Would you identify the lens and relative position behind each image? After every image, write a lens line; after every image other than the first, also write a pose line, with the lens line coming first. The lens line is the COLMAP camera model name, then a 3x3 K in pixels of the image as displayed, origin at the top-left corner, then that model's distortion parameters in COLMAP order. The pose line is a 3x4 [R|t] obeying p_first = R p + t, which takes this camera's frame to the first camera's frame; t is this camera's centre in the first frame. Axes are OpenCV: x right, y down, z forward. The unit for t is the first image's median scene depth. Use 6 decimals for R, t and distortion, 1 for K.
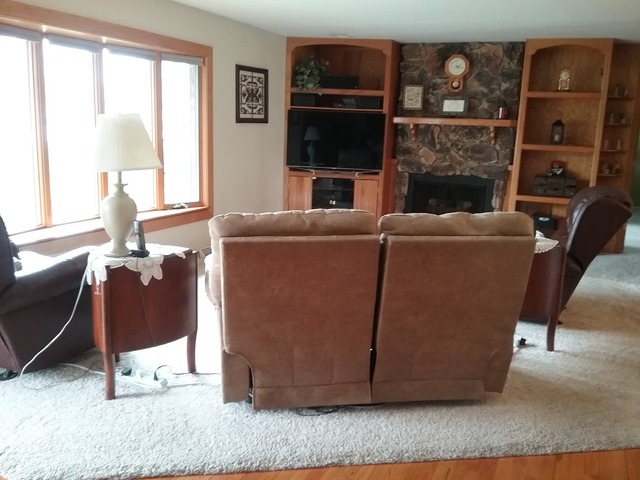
lens RADIAL K [[598.4, 0, 322.3], [0, 598.4, 243.0], [0, 0, 1]] dist [0.087981, -0.214873]
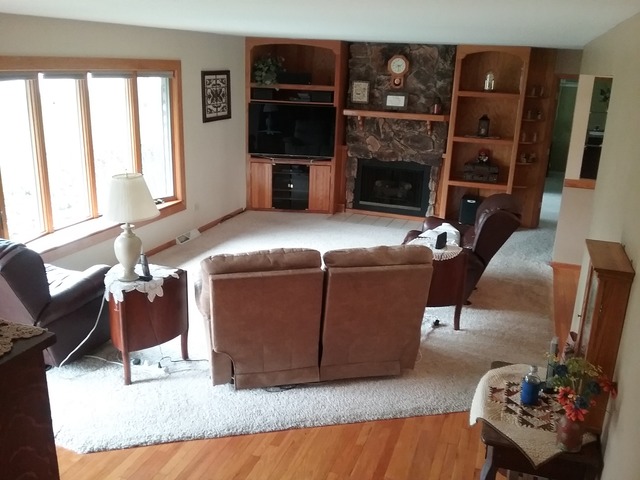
lens RADIAL K [[598.4, 0, 322.3], [0, 598.4, 243.0], [0, 0, 1]] dist [0.087981, -0.214873]
pose [[0.997661, -0.020257, 0.065291, 0.001482], [0.013632, 0.994857, 0.100373, -0.100742], [-0.066989, -0.099248, 0.992805, -0.184815]]
